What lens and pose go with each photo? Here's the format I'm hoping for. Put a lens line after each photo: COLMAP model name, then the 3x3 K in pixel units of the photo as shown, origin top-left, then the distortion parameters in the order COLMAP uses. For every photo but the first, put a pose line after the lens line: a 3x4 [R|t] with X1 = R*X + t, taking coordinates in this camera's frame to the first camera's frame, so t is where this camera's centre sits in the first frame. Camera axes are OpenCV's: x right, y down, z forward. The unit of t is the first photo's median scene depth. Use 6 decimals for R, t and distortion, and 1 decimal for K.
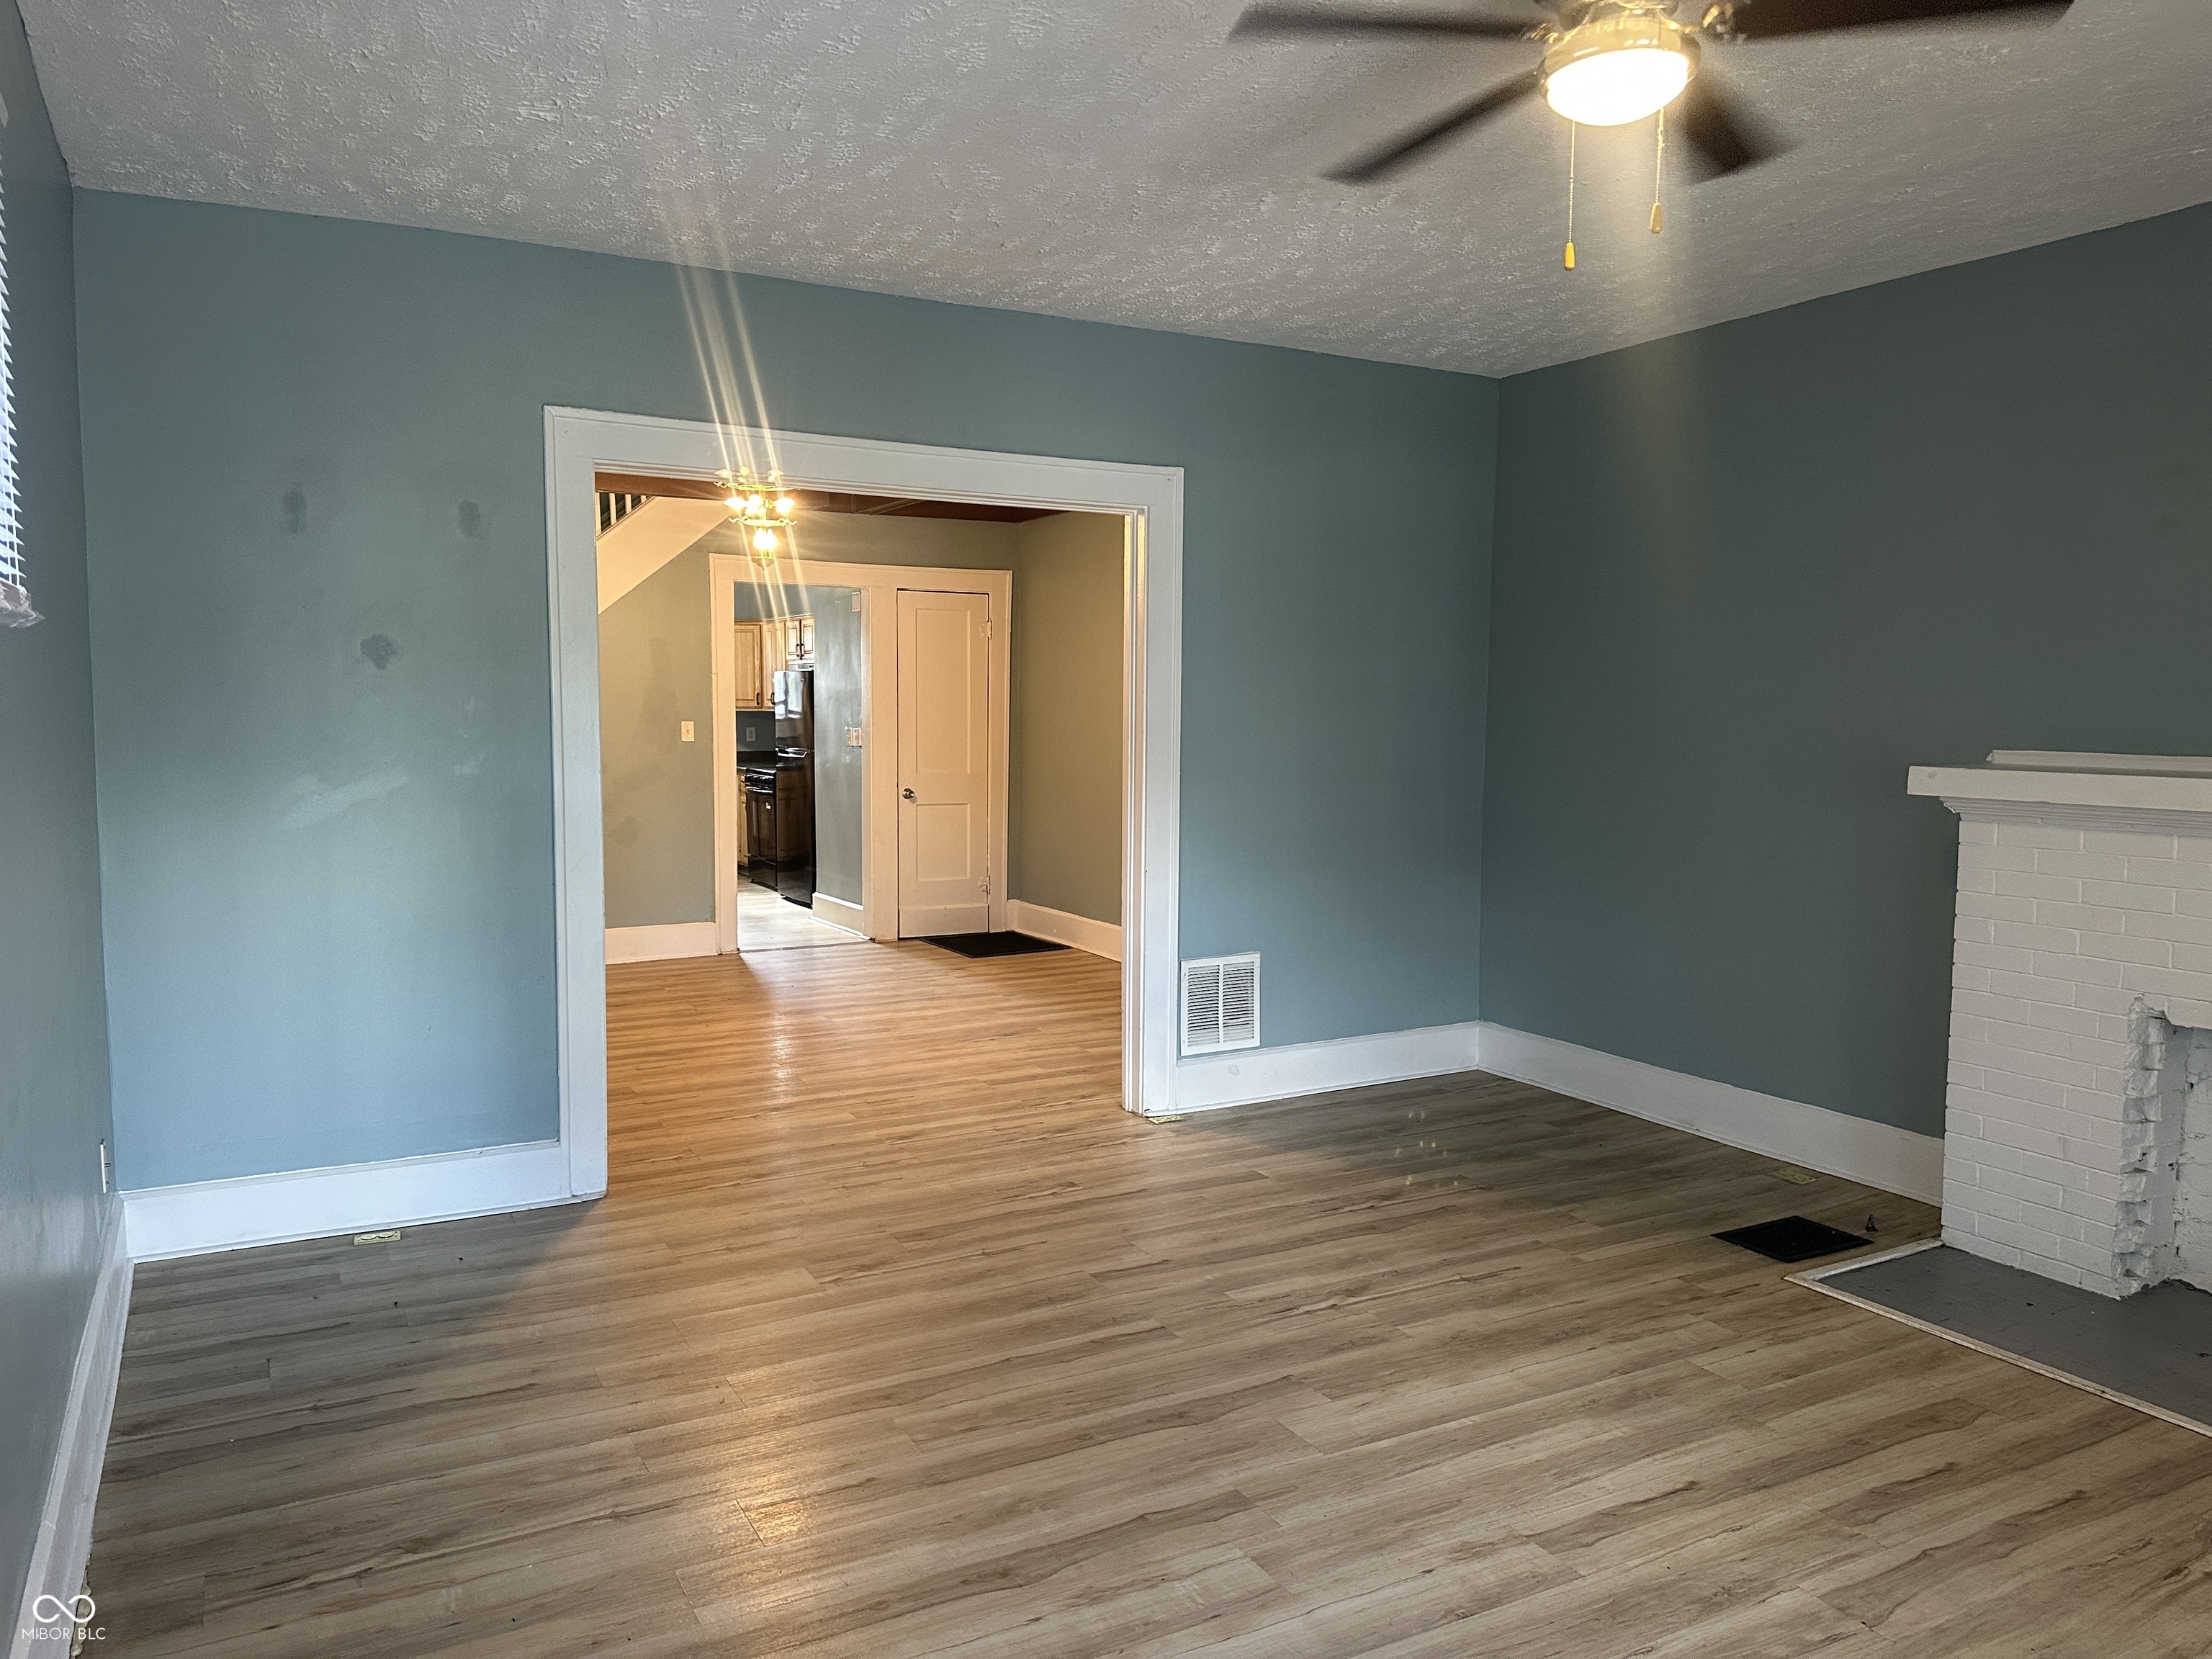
lens RADIAL K [[1548.0, 0, 1112.4], [0, 1548.0, 821.1], [0, 0, 1]] dist [0.126696, -0.169234]
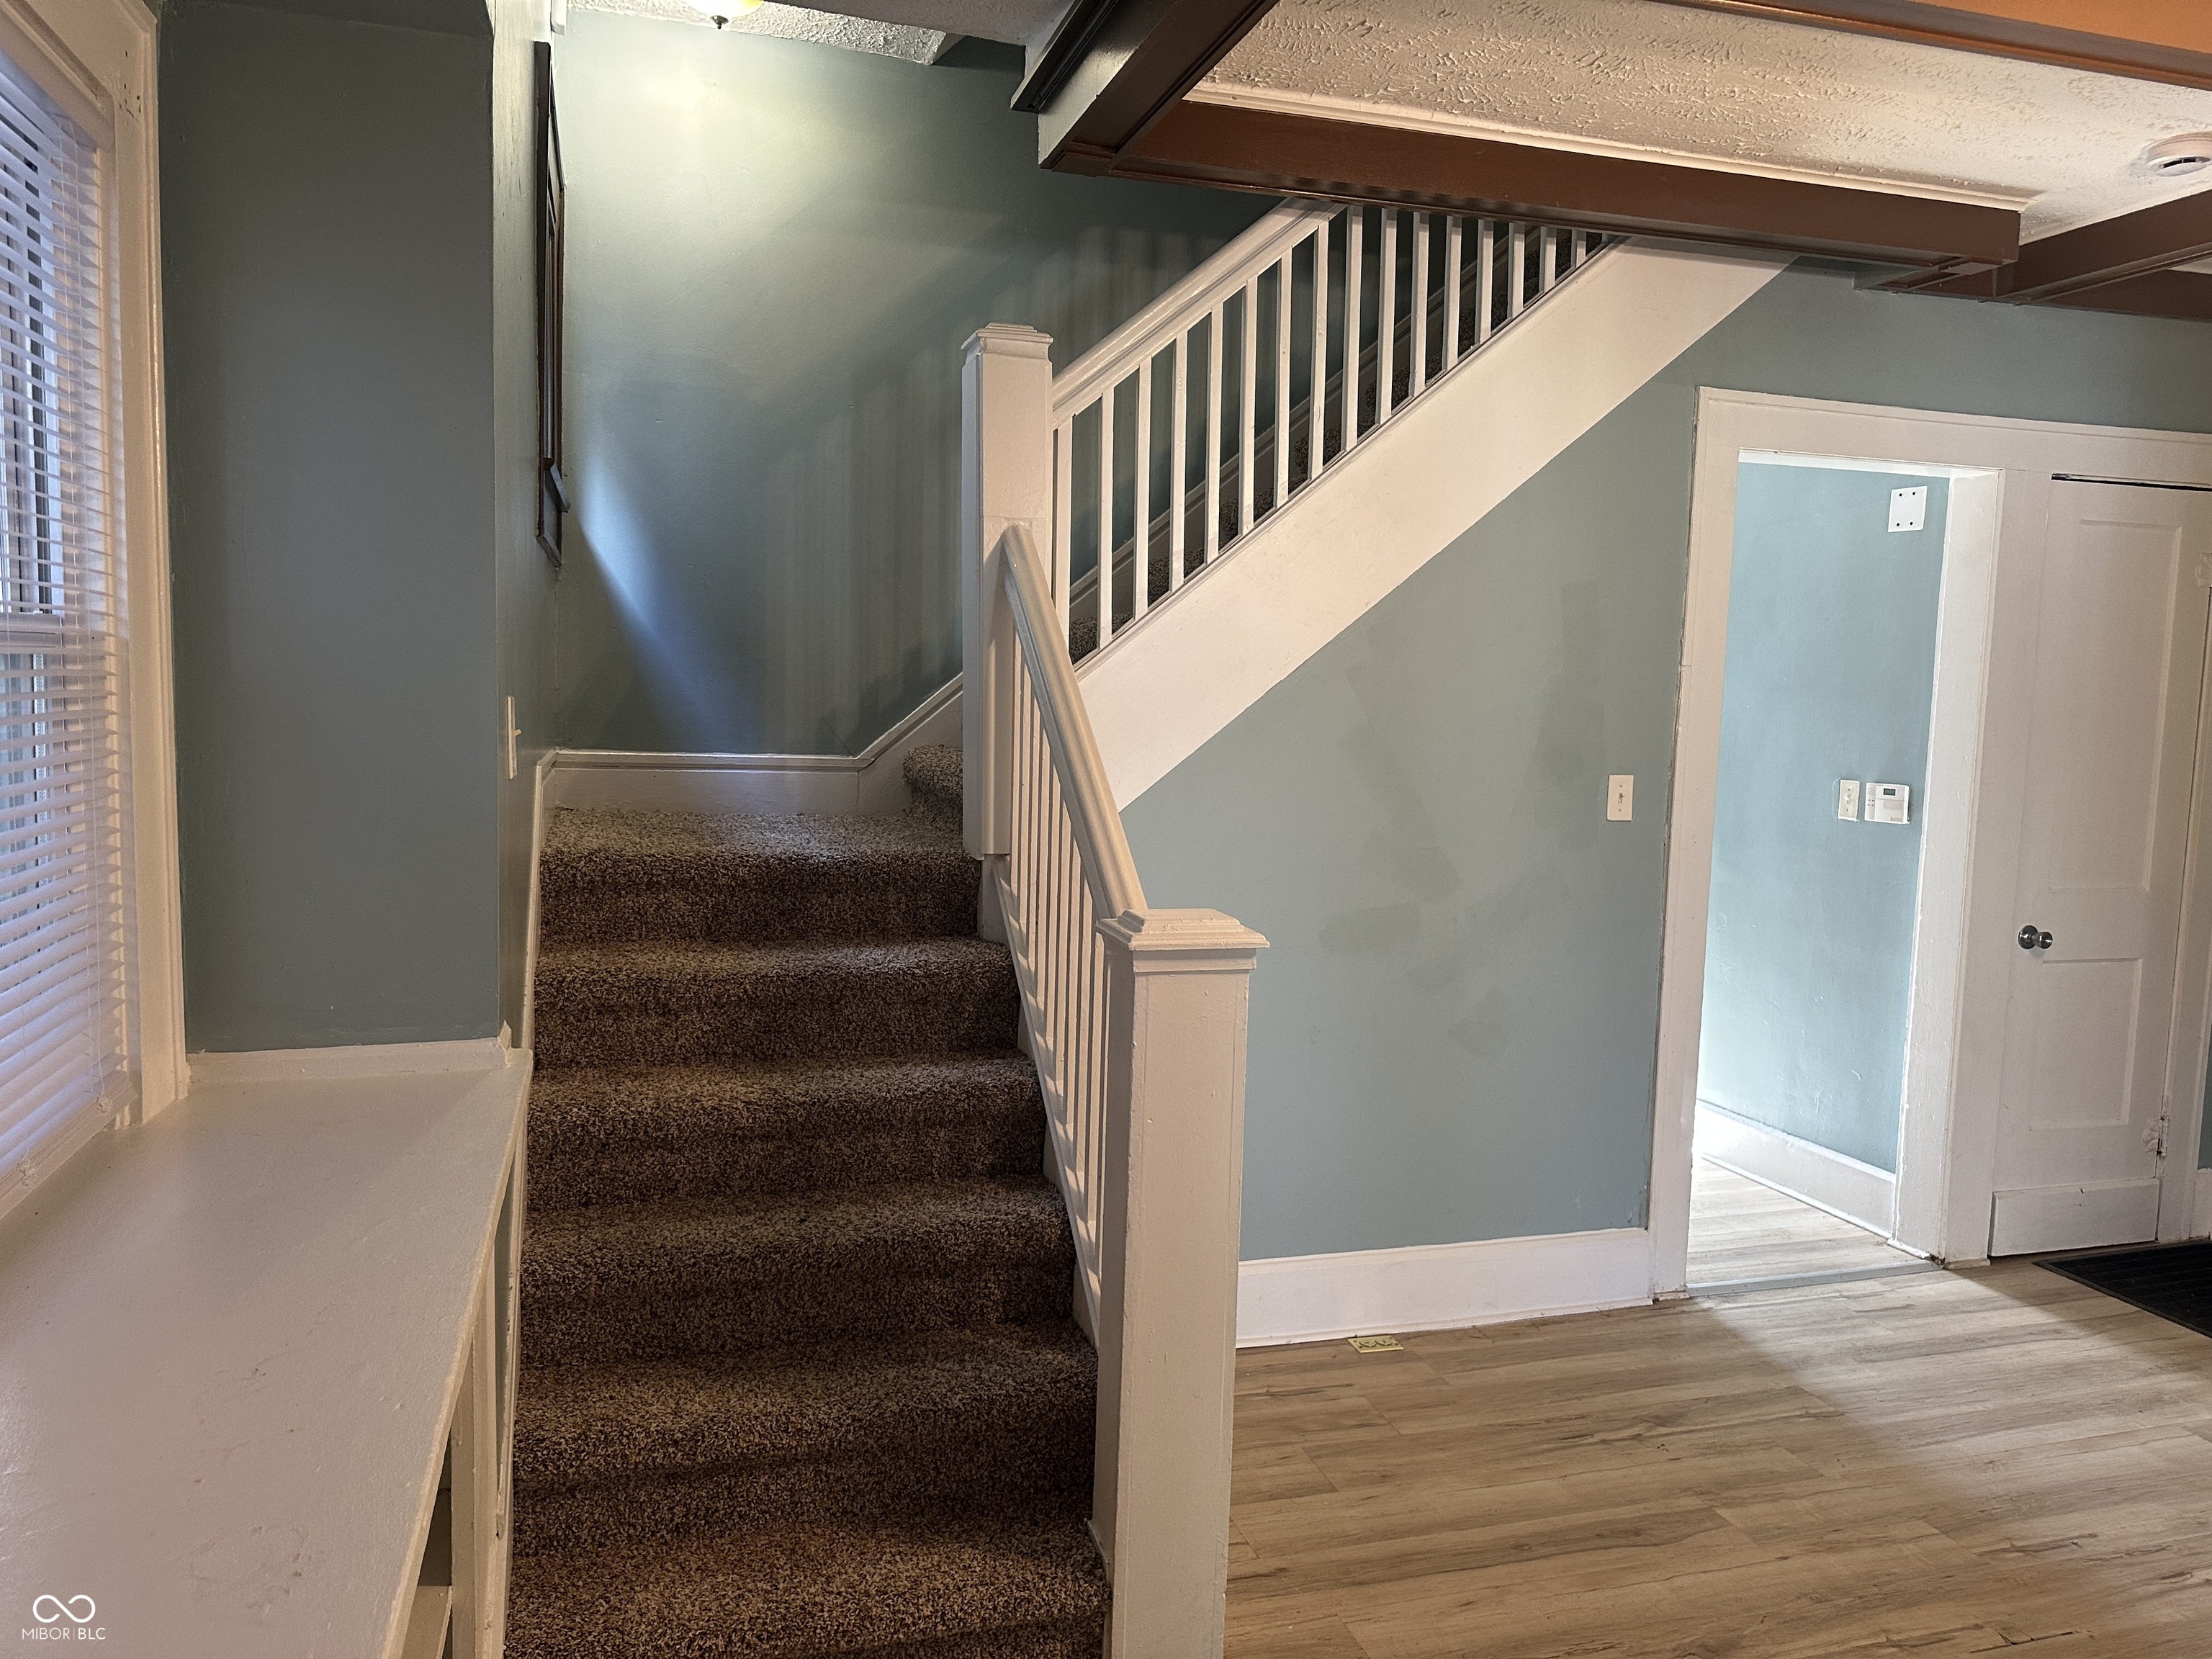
lens RADIAL K [[1548.0, 0, 1112.4], [0, 1548.0, 821.1], [0, 0, 1]] dist [0.126696, -0.169234]
pose [[0.976027, 0.036376, -0.214588, -0.582627], [-0.033602, 0.999298, 0.016564, -0.098417], [0.215040, -0.008956, 0.976564, 0.994640]]
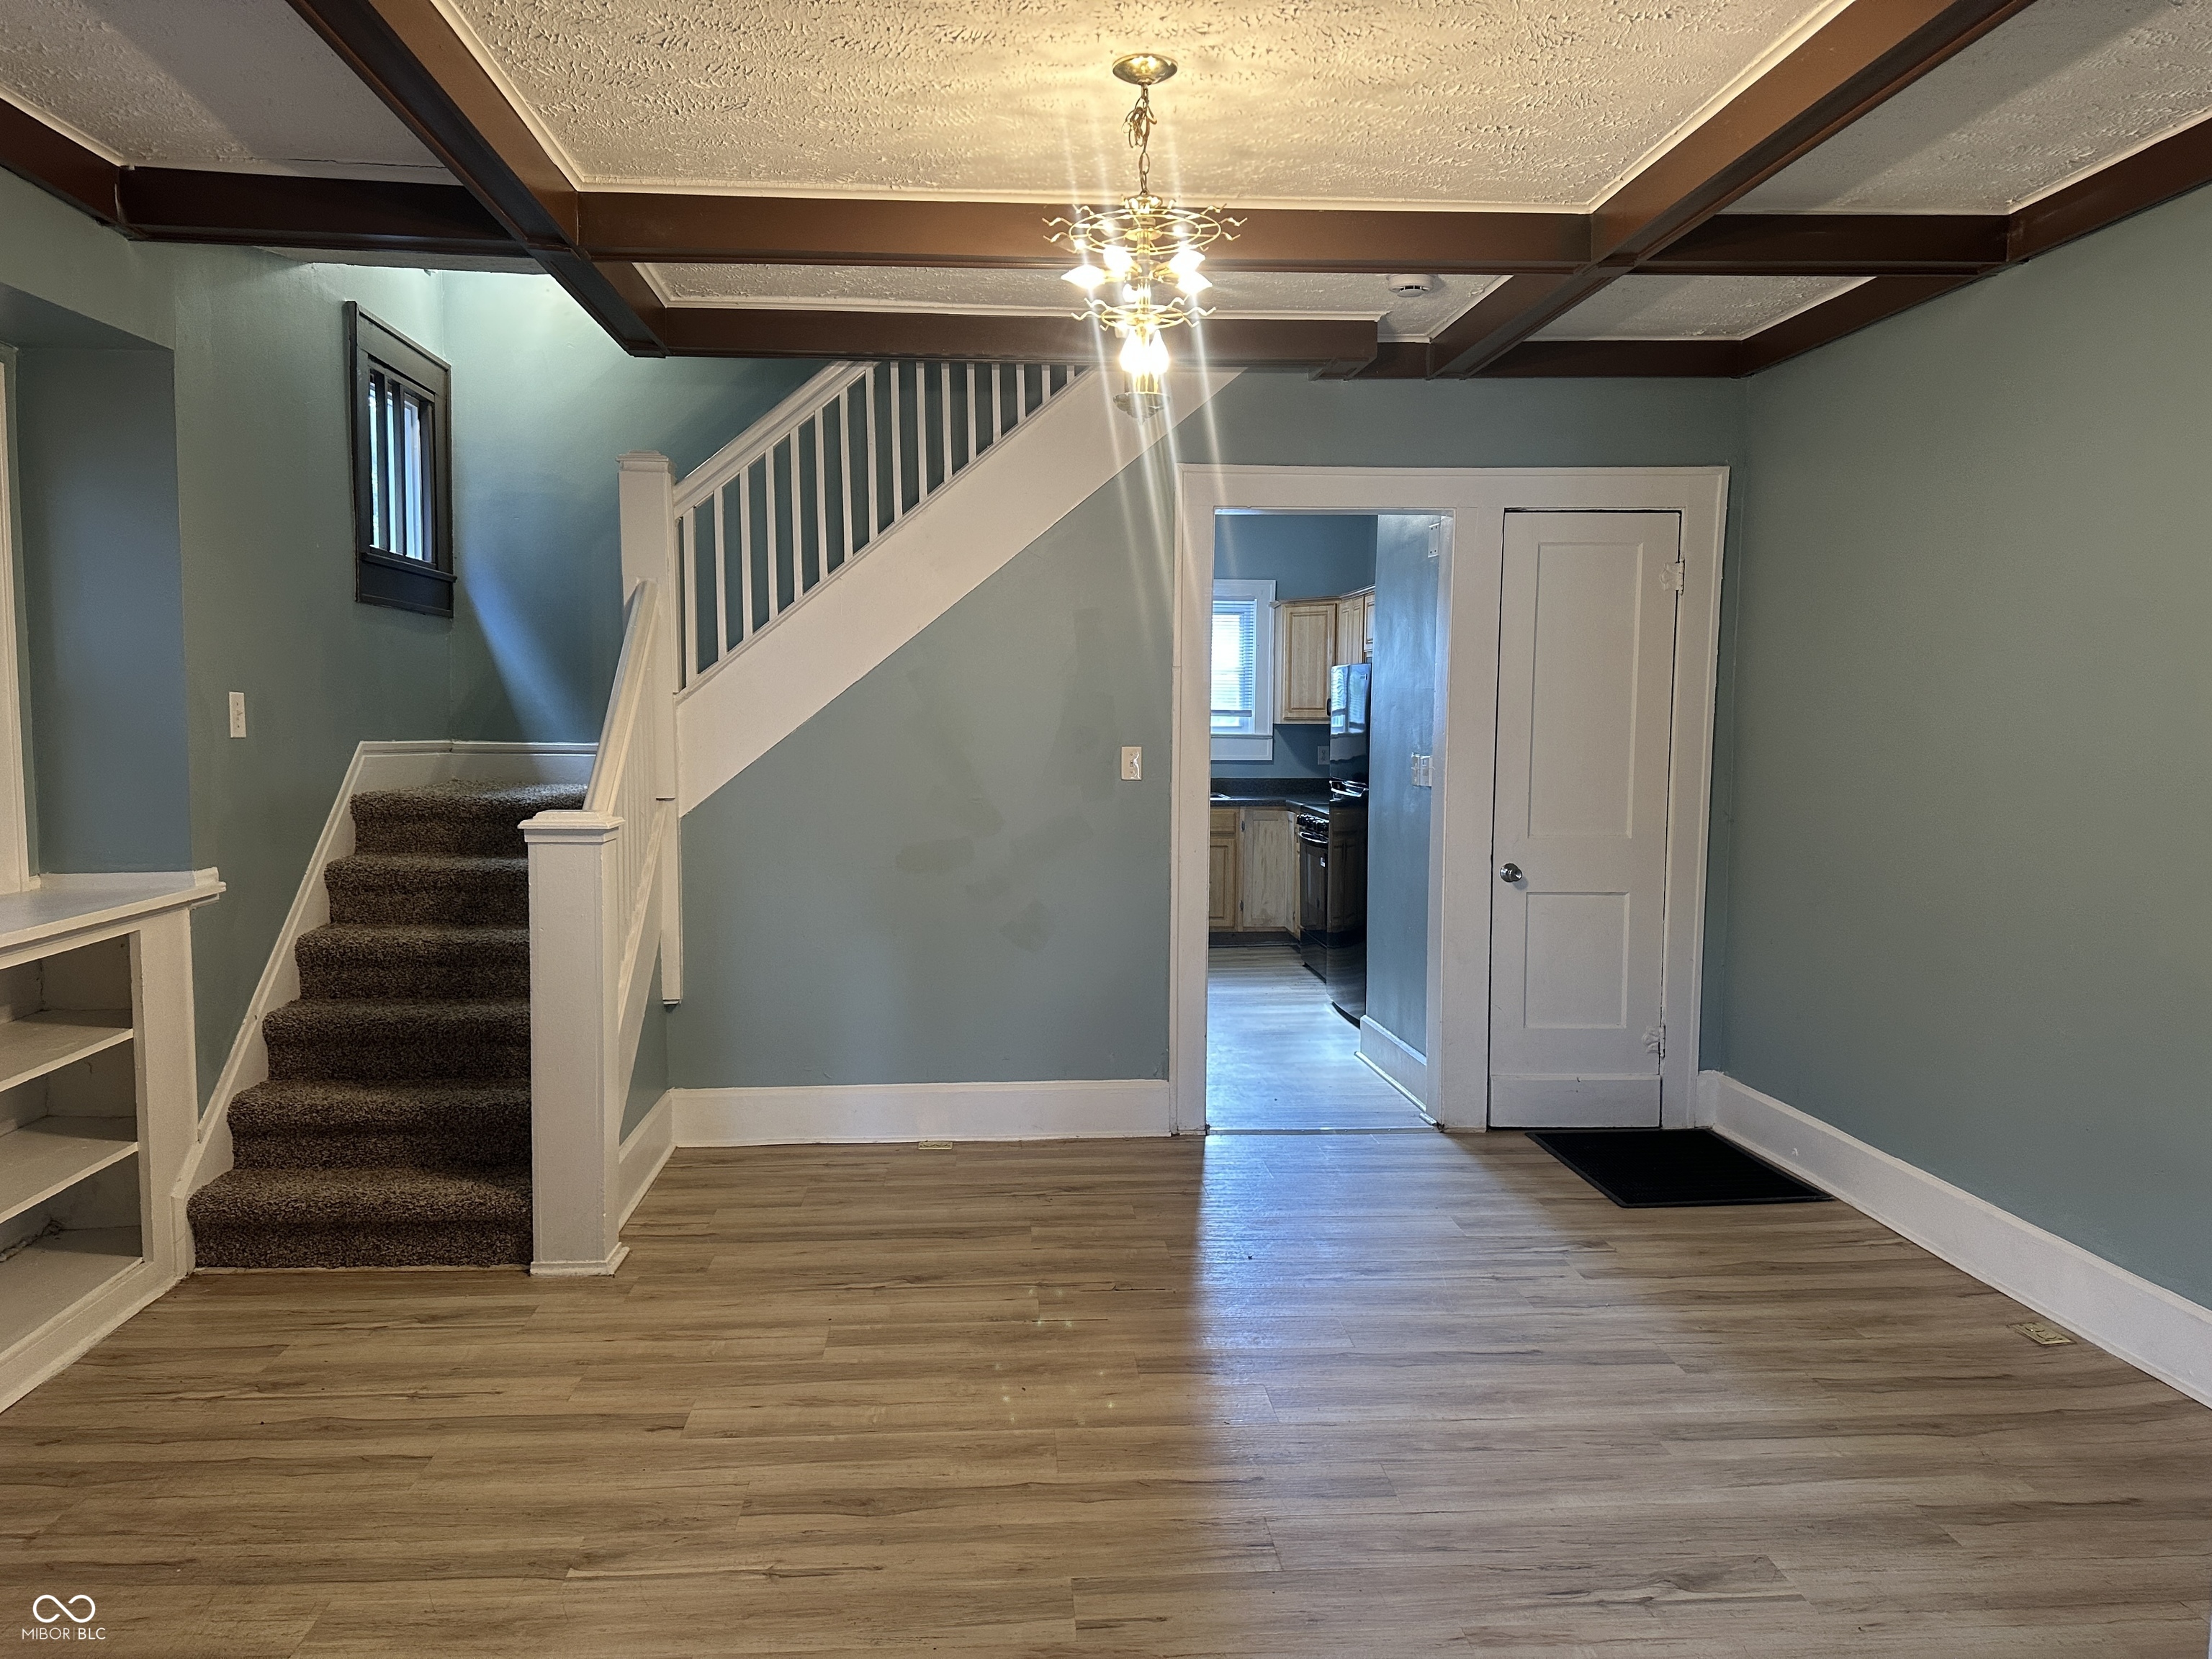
lens RADIAL K [[1528.6, 0, 1088.8], [0, 1528.6, 833.8], [0, 0, 1]] dist [0.100735, -0.139676]
pose [[0.902668, 0.031618, -0.429174, -0.061363], [-0.028161, 0.999500, 0.014406, -0.070377], [0.429414, -0.000917, 0.903107, 0.848977]]
